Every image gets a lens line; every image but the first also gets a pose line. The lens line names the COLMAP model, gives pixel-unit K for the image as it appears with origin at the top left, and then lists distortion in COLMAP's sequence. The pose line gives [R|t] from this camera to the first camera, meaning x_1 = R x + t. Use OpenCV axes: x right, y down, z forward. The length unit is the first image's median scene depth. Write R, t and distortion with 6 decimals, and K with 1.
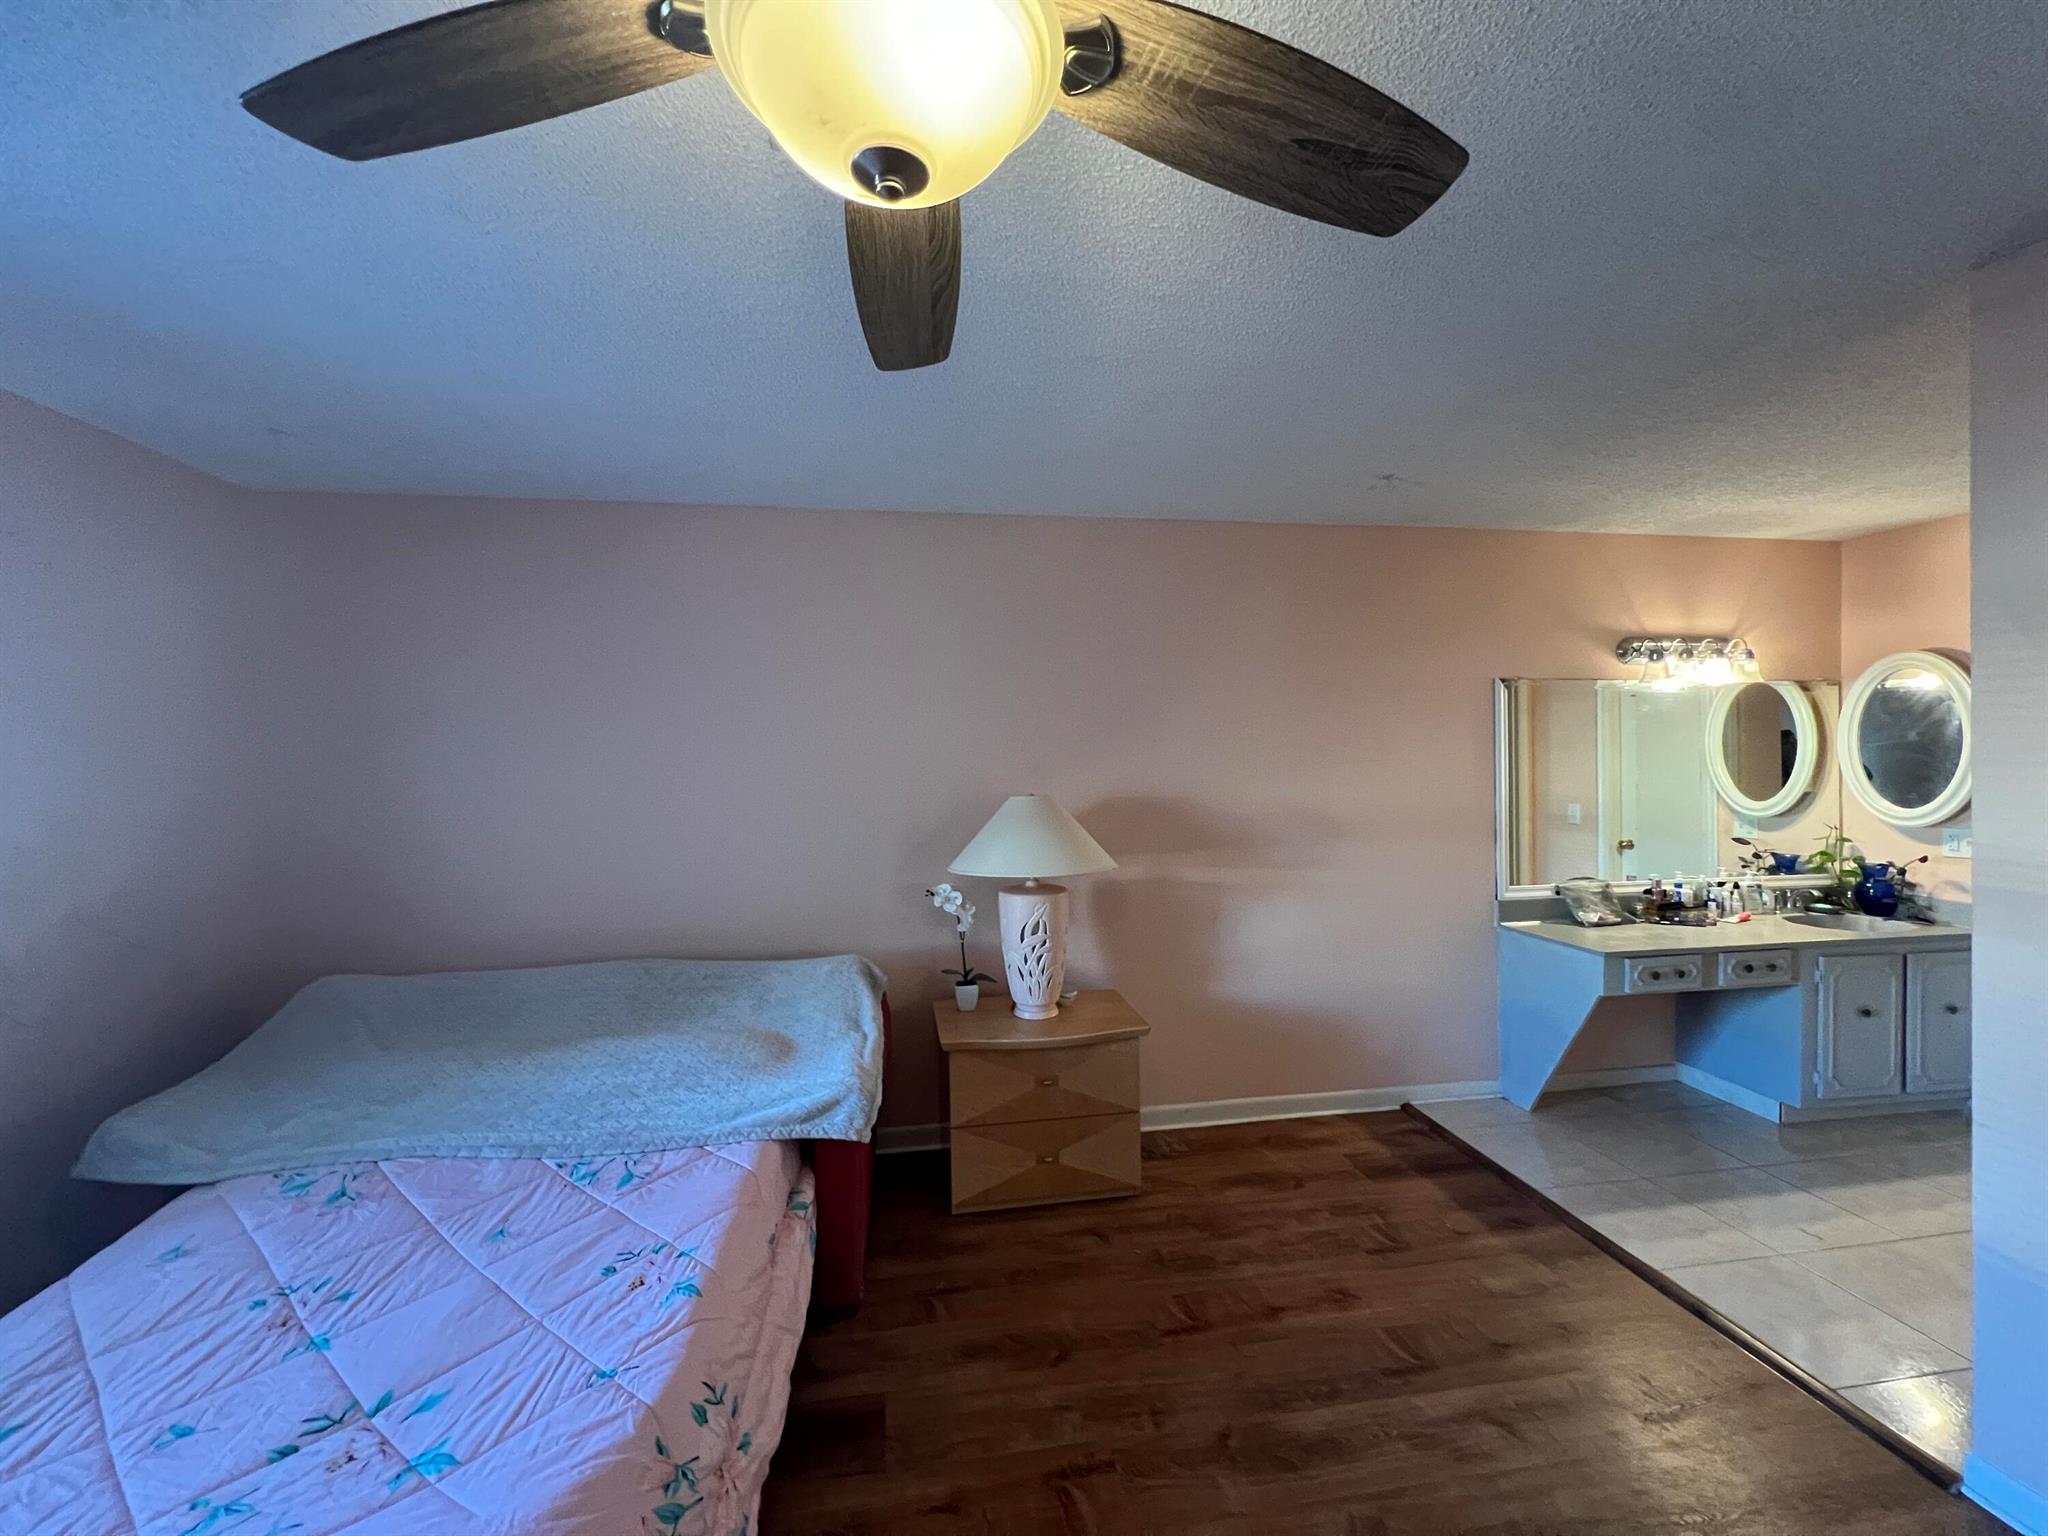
lens RADIAL K [[818.4, 0, 1022.7], [0, 818.4, 766.0], [0, 0, 1]] dist [0.002376, 0.000028]
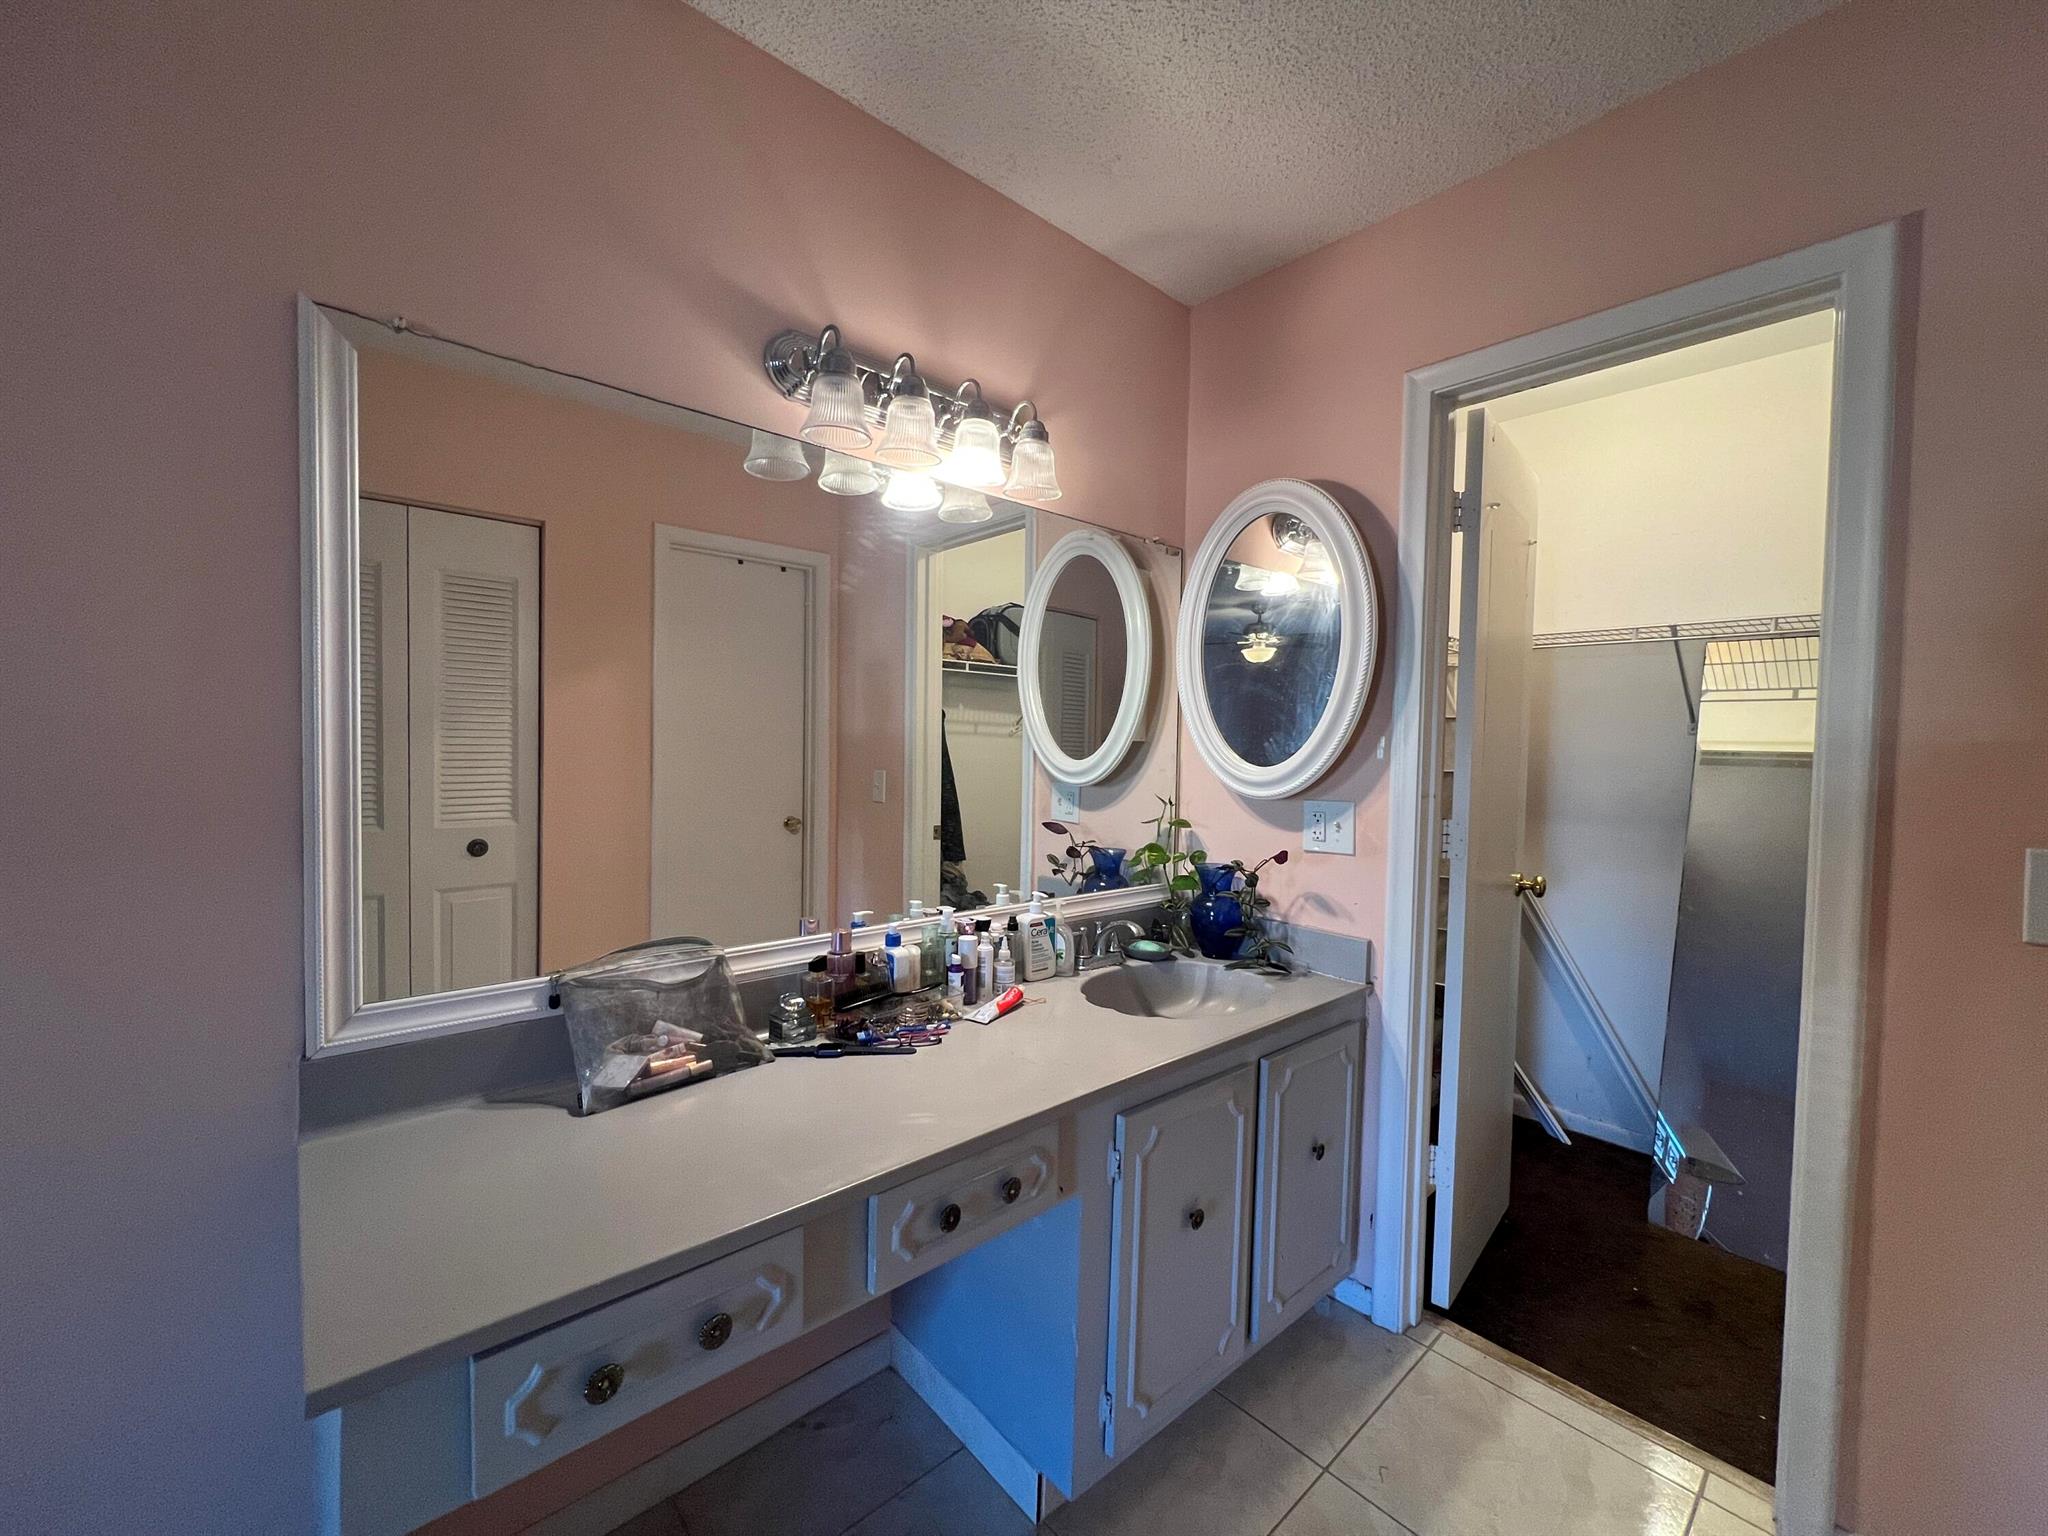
lens RADIAL K [[818.4, 0, 1022.1], [0, 818.4, 771.6], [0, 0, 1]] dist [0.002376, 0.000028]
pose [[0.840325, 0.010770, 0.541975, 0.620484], [-0.023515, 0.999586, 0.016596, 0.048771], [-0.541572, -0.026691, 0.840231, 0.602187]]
